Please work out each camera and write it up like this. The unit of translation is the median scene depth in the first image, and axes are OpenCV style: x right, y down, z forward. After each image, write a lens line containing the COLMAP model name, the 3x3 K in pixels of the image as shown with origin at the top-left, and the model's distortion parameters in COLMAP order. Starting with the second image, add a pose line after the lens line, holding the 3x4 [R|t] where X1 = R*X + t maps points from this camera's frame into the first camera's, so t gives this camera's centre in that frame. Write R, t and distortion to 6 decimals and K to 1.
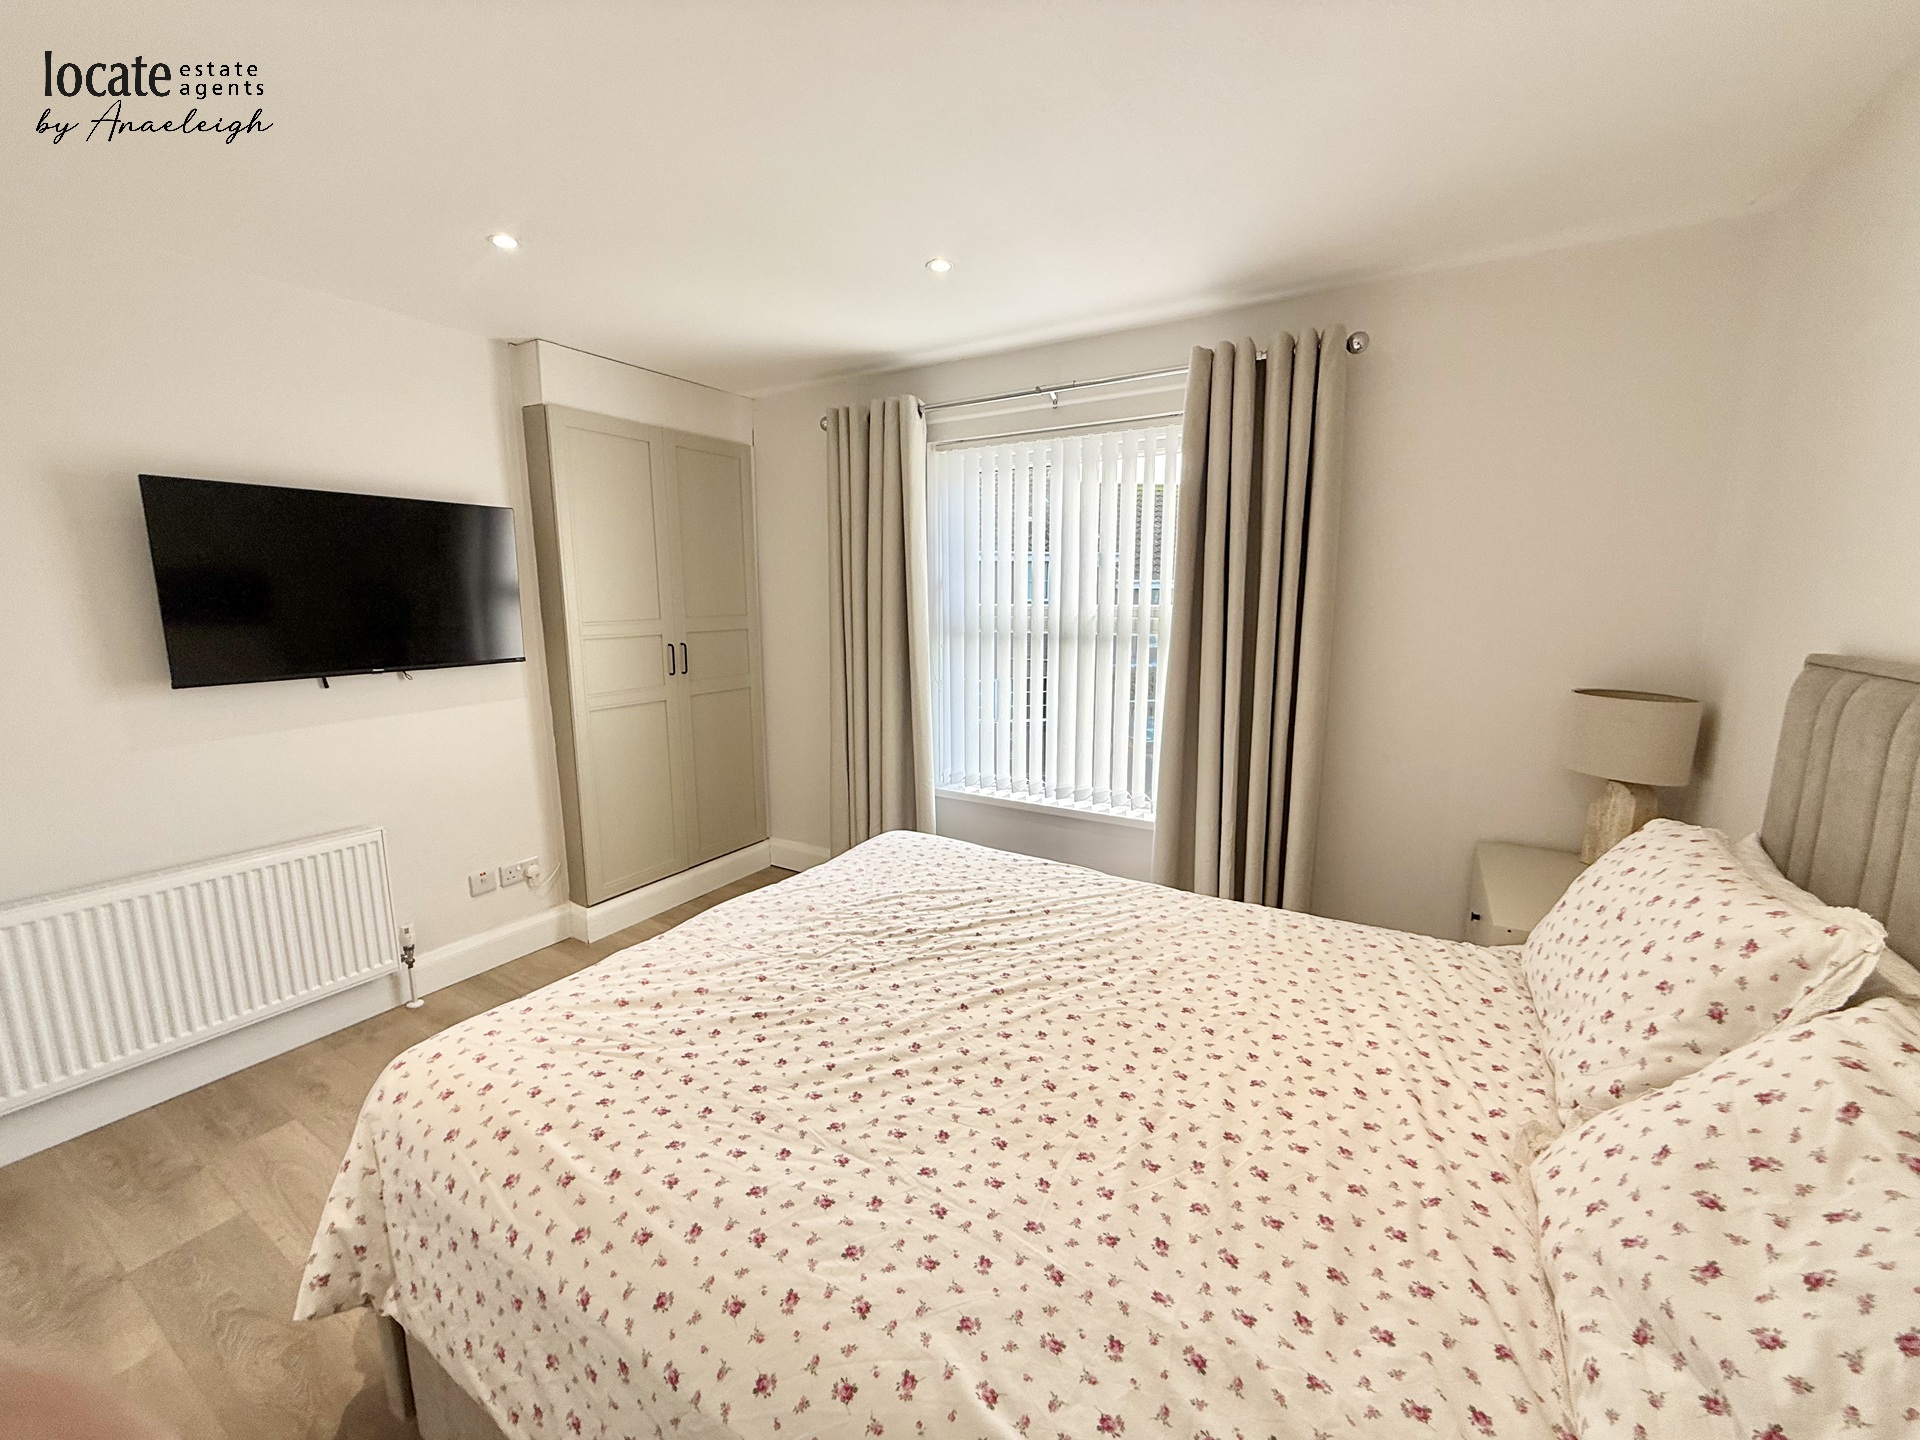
lens RADIAL K [[759.1, 0, 954.5], [0, 759.1, 712.2], [0, 0, 1]] dist [-0.002036, 0.000269]
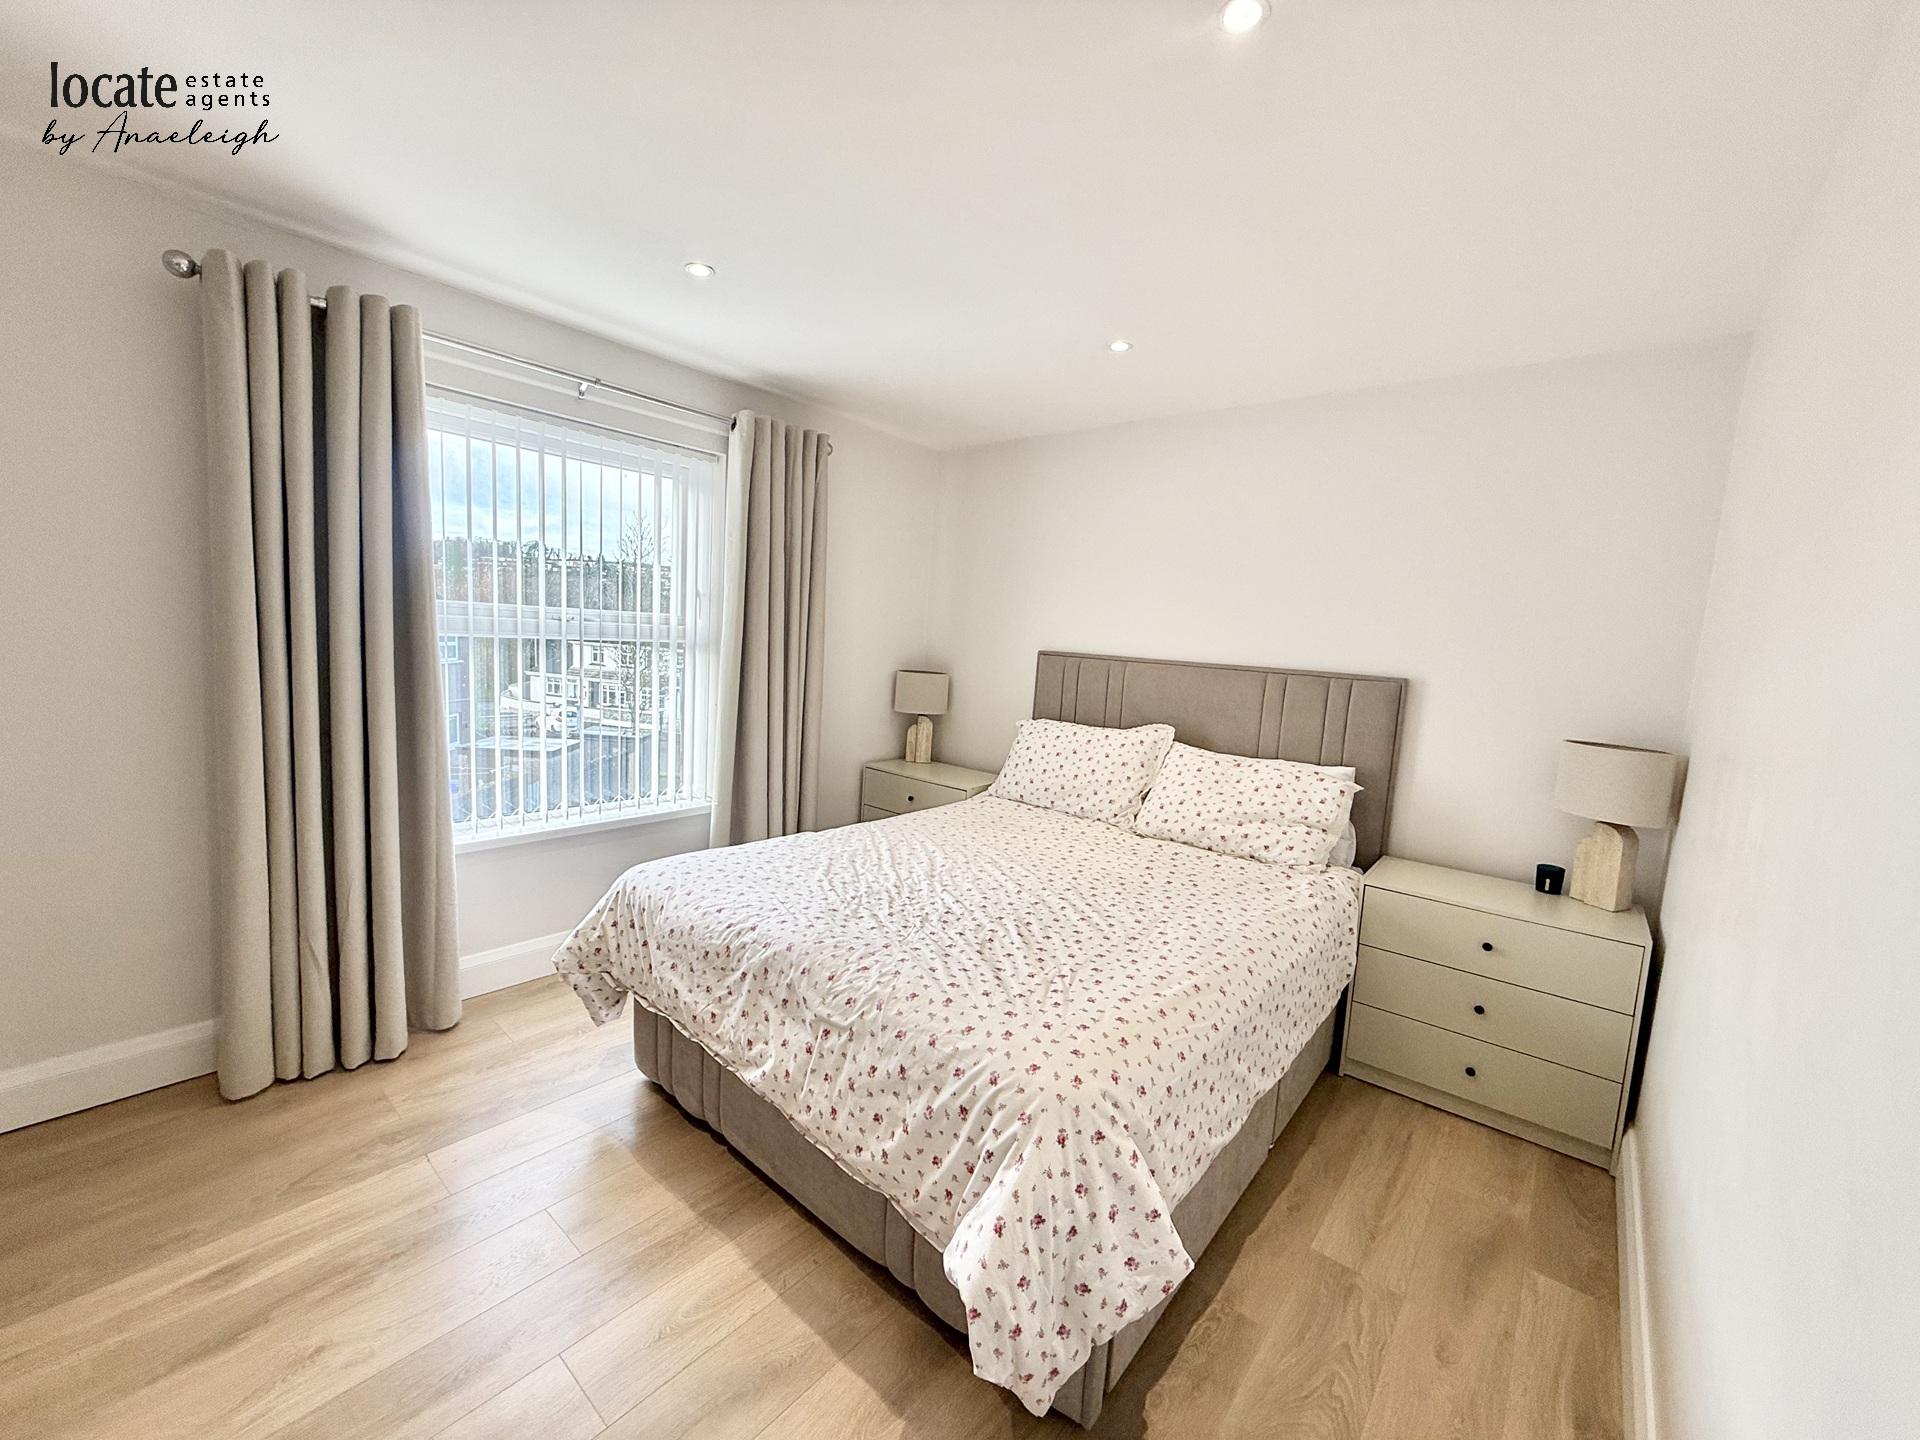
lens RADIAL K [[759.1, 0, 945.7], [0, 759.1, 712.5], [0, 0, 1]] dist [-0.002036, 0.000269]
pose [[0.161678, -0.095235, 0.982237, -1.564413], [0.090942, 0.992535, 0.081264, -0.107186], [-0.982644, 0.076188, 0.169132, 0.886651]]
